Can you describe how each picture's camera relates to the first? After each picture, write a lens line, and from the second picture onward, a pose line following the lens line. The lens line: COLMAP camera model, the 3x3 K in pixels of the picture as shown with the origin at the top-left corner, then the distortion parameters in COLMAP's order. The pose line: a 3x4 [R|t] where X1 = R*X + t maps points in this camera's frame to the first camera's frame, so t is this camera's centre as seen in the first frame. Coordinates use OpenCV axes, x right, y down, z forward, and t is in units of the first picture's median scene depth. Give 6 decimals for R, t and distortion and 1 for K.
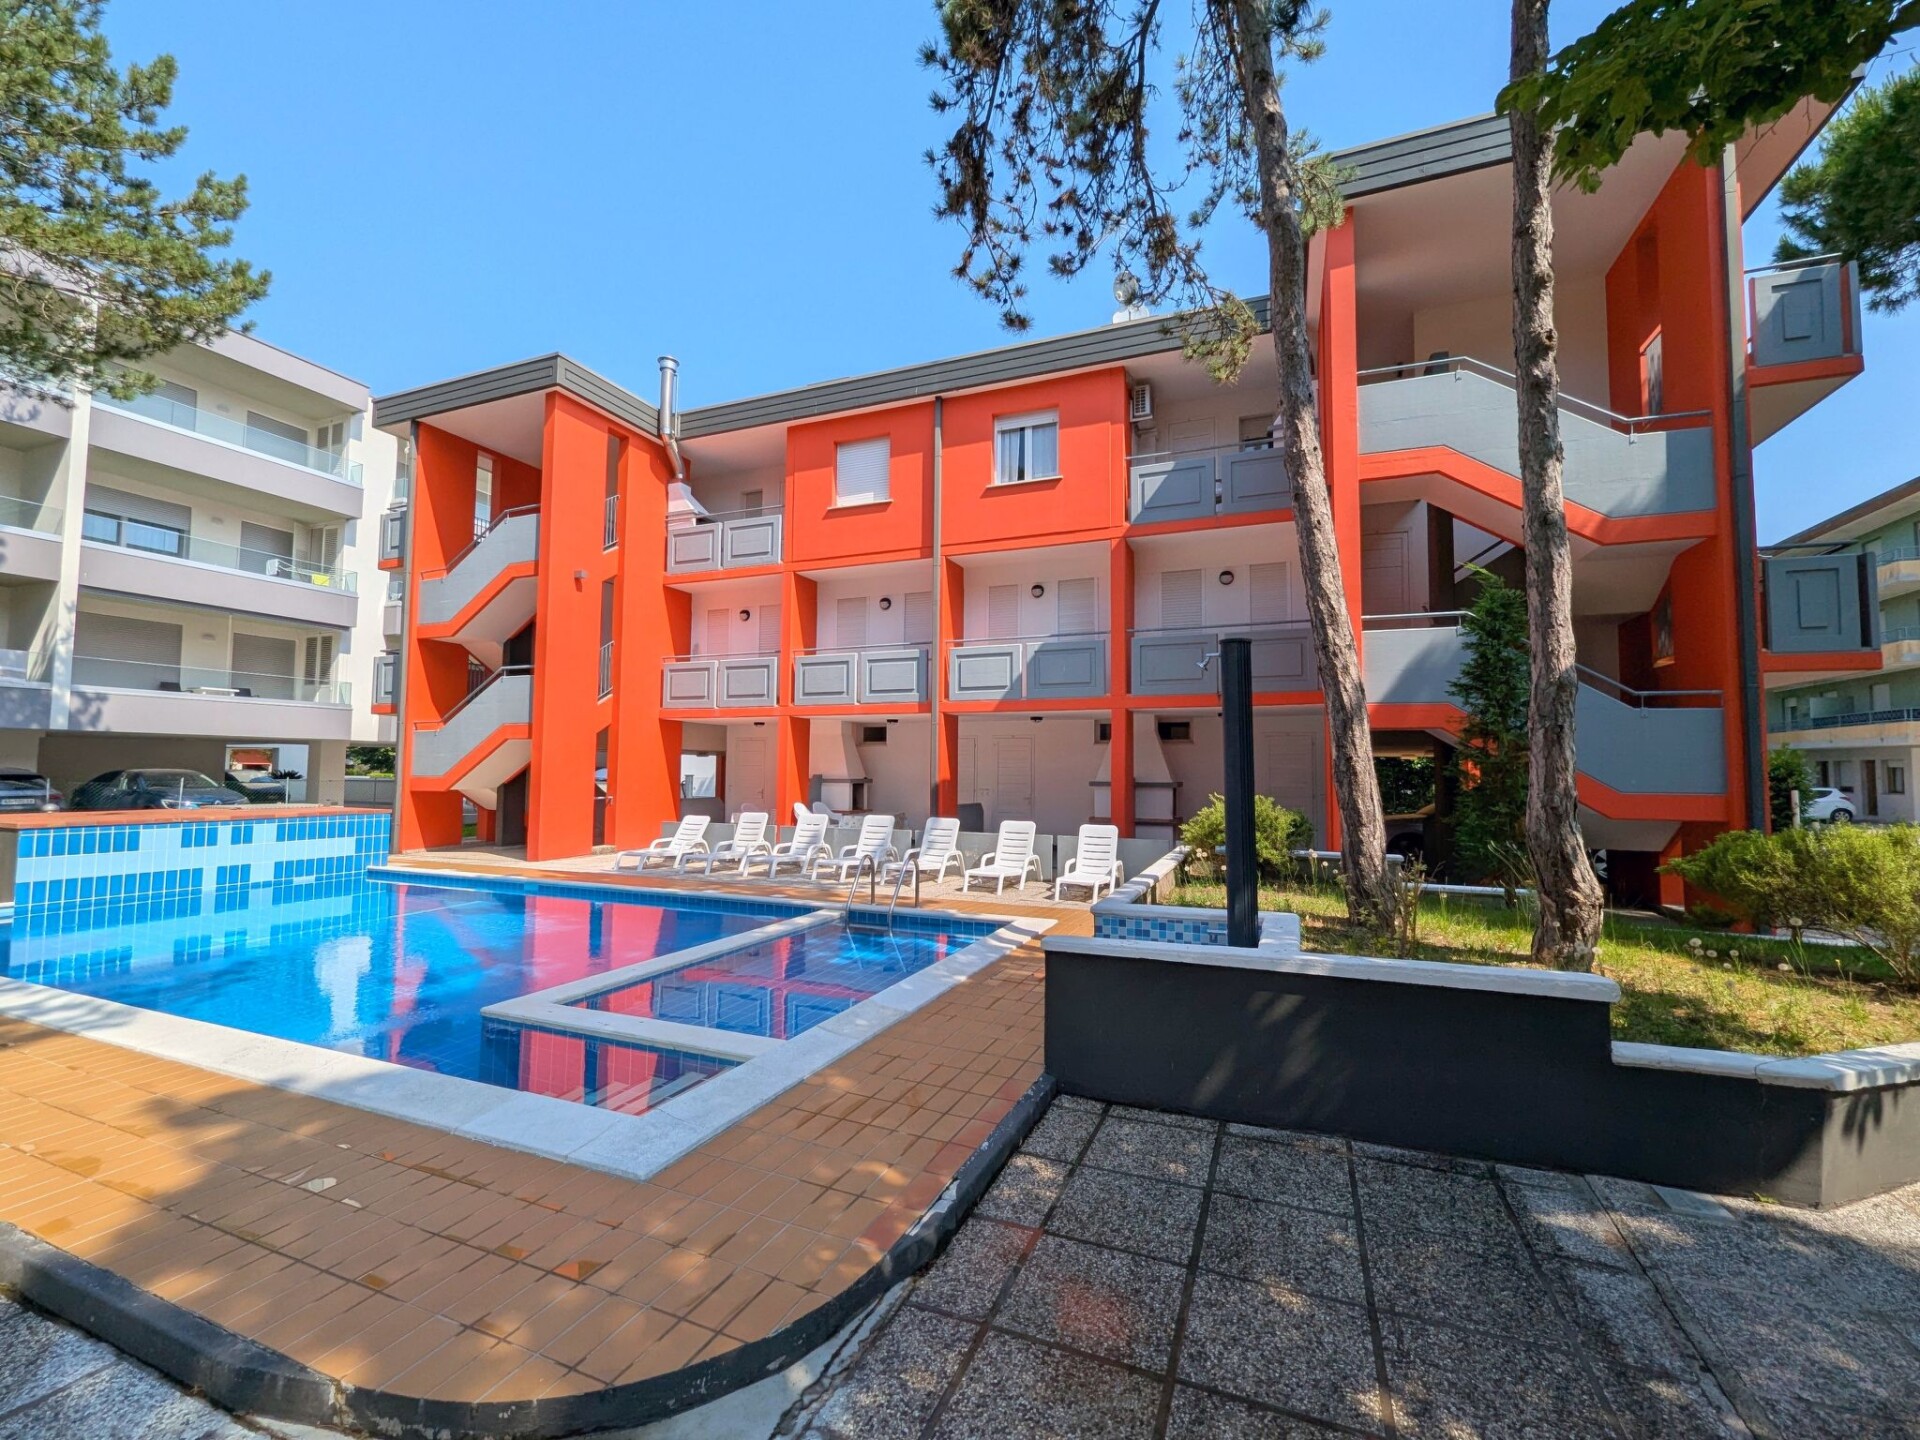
lens RADIAL K [[802.0, 0, 964.9], [0, 802.0, 721.4], [0, 0, 1]] dist [-0.001177, -0.001235]
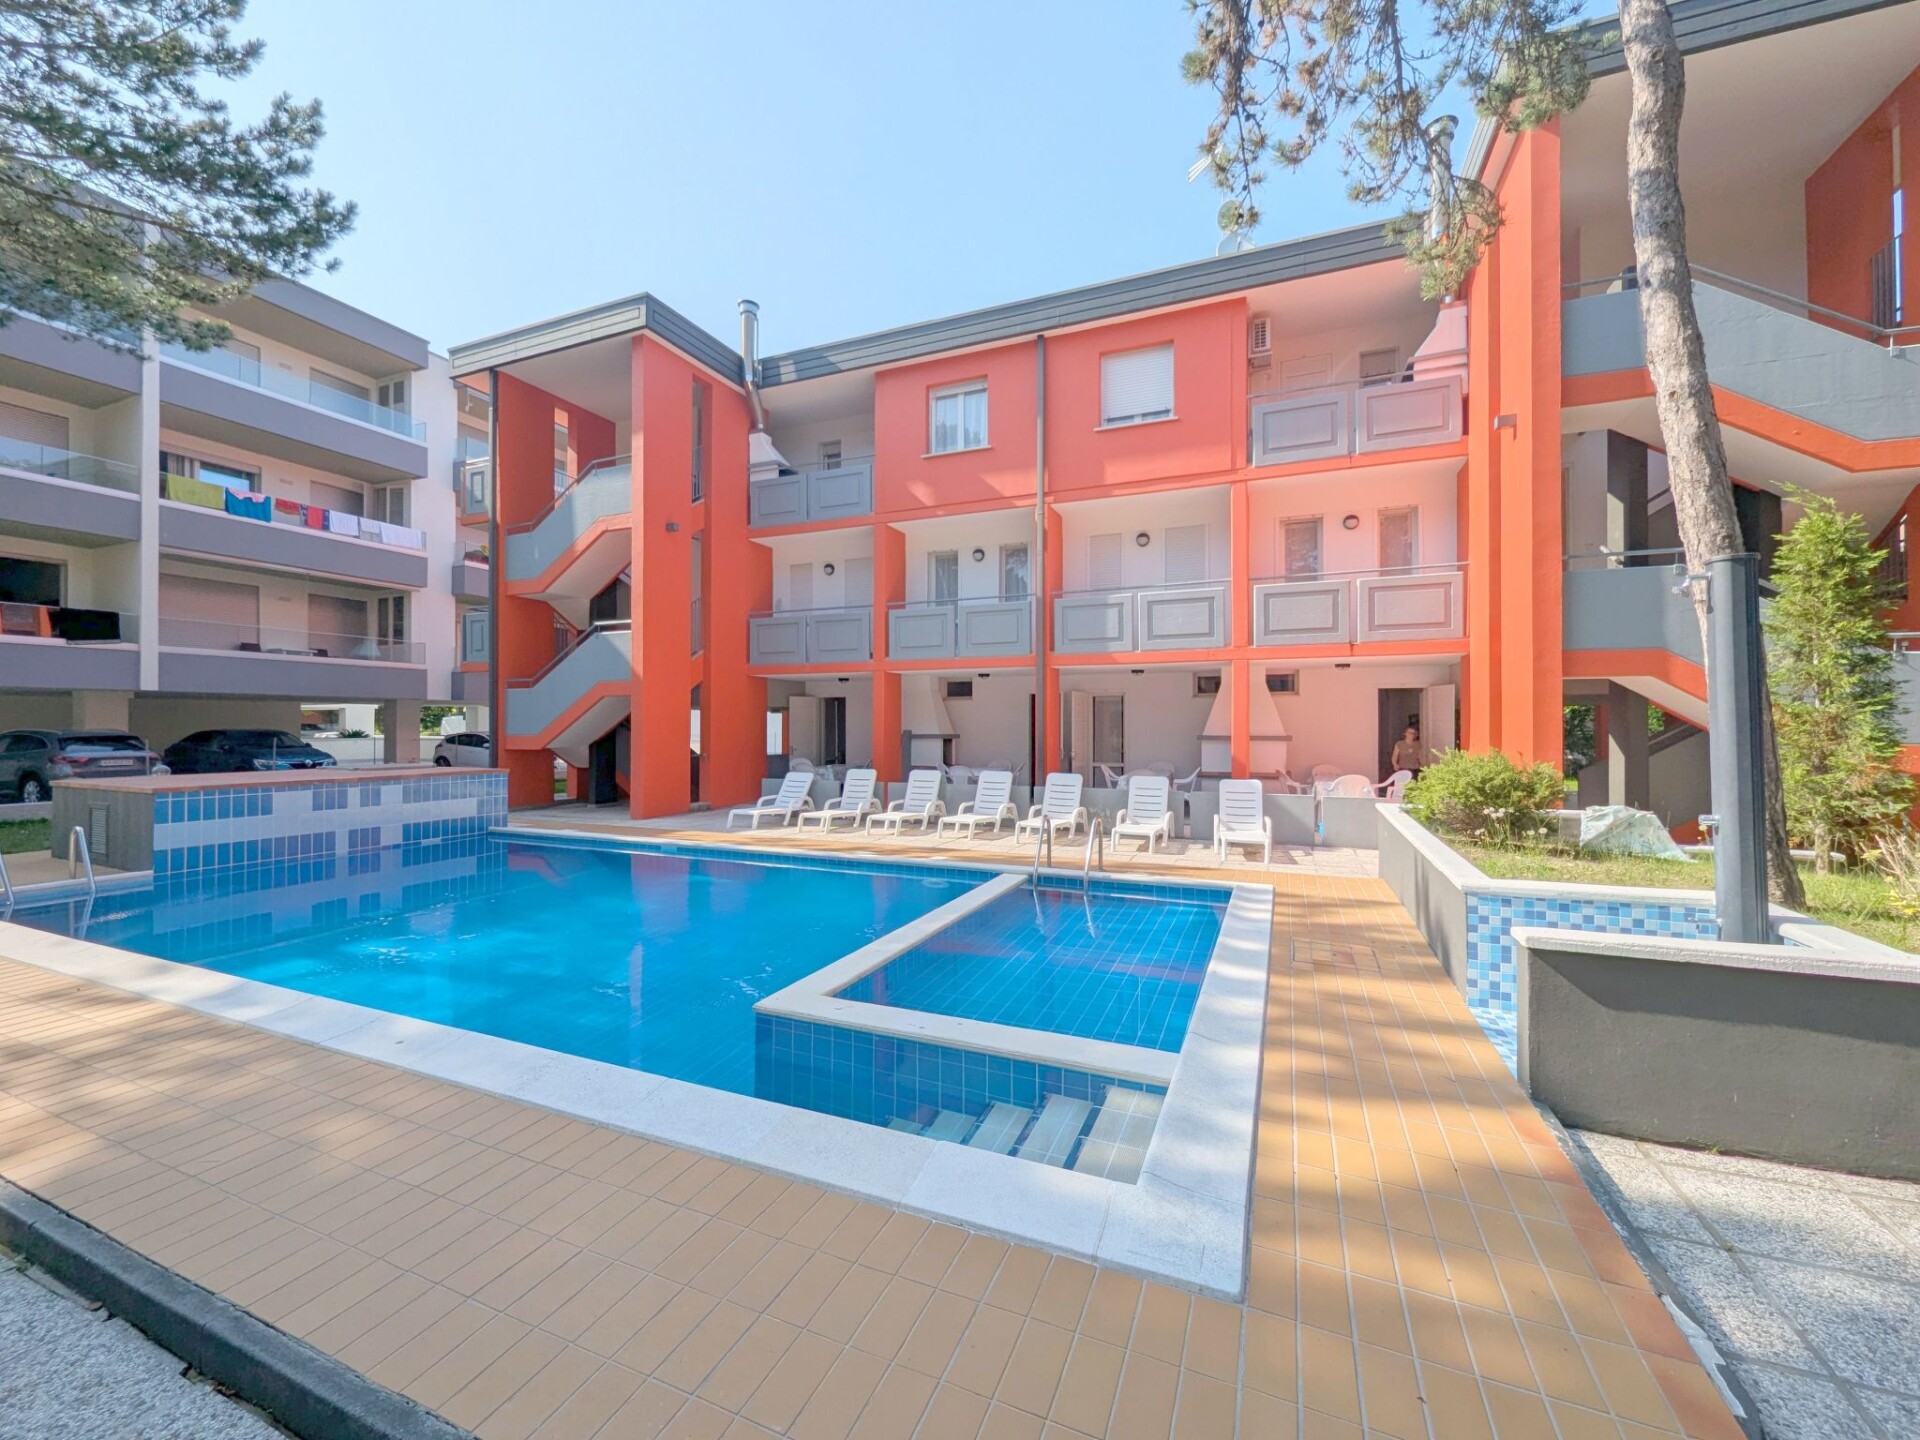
lens RADIAL K [[762.2, 0, 960.0], [0, 762.2, 720.0], [0, 0, 1]] dist [-0.001939, -0.001121]
pose [[0.999908, -0.007435, -0.011345, -0.134645], [0.008043, 0.998480, 0.054525, 0.003431], [0.010923, -0.054611, 0.998448, 0.072546]]
